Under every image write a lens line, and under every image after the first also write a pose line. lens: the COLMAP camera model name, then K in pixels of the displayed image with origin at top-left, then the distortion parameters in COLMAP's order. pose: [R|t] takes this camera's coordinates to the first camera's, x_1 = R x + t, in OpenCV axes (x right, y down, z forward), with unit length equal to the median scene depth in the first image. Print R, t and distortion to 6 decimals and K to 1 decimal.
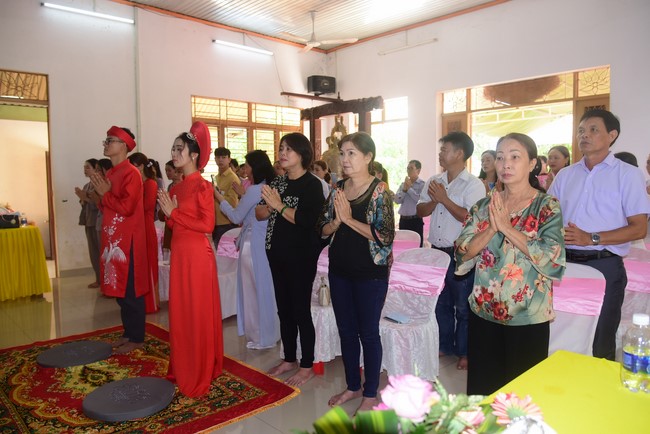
lens RADIAL K [[480.0, 0, 325.0], [0, 480.0, 217.0], [0, 0, 1]] dist [-0.034917, 0.006054]
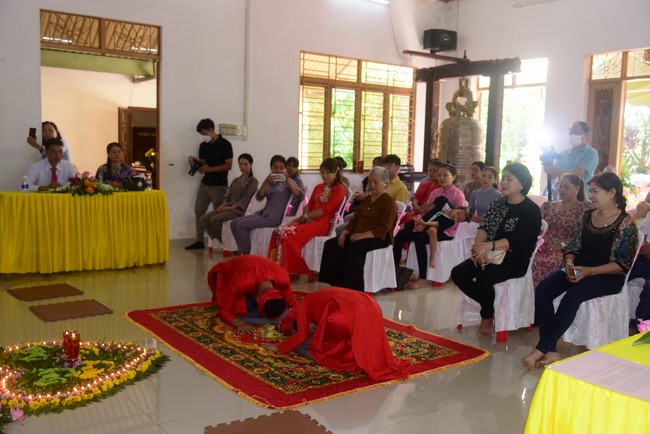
lens RADIAL K [[638.9, 0, 325.0], [0, 638.9, 217.0], [0, 0, 1]] dist [-0.016097, -0.001334]
pose [[0.995826, 0.045379, -0.079196, -0.121783], [-0.043281, 0.998670, 0.028010, 0.015246], [0.080362, -0.024465, 0.996465, -0.166477]]
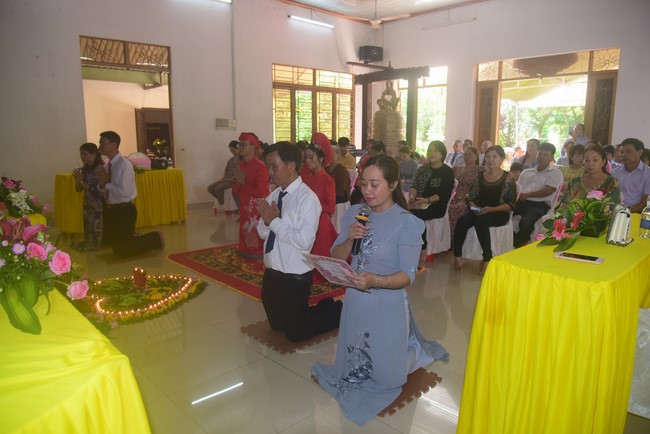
lens RADIAL K [[469.5, 0, 325.0], [0, 469.5, 217.0], [0, 0, 1]] dist [-0.033007, 0.004541]
pose [[0.999854, 0.007065, 0.015552, -0.154421], [-0.008472, 0.995688, 0.092374, 0.020286], [-0.014832, -0.092492, 0.995603, -0.201397]]
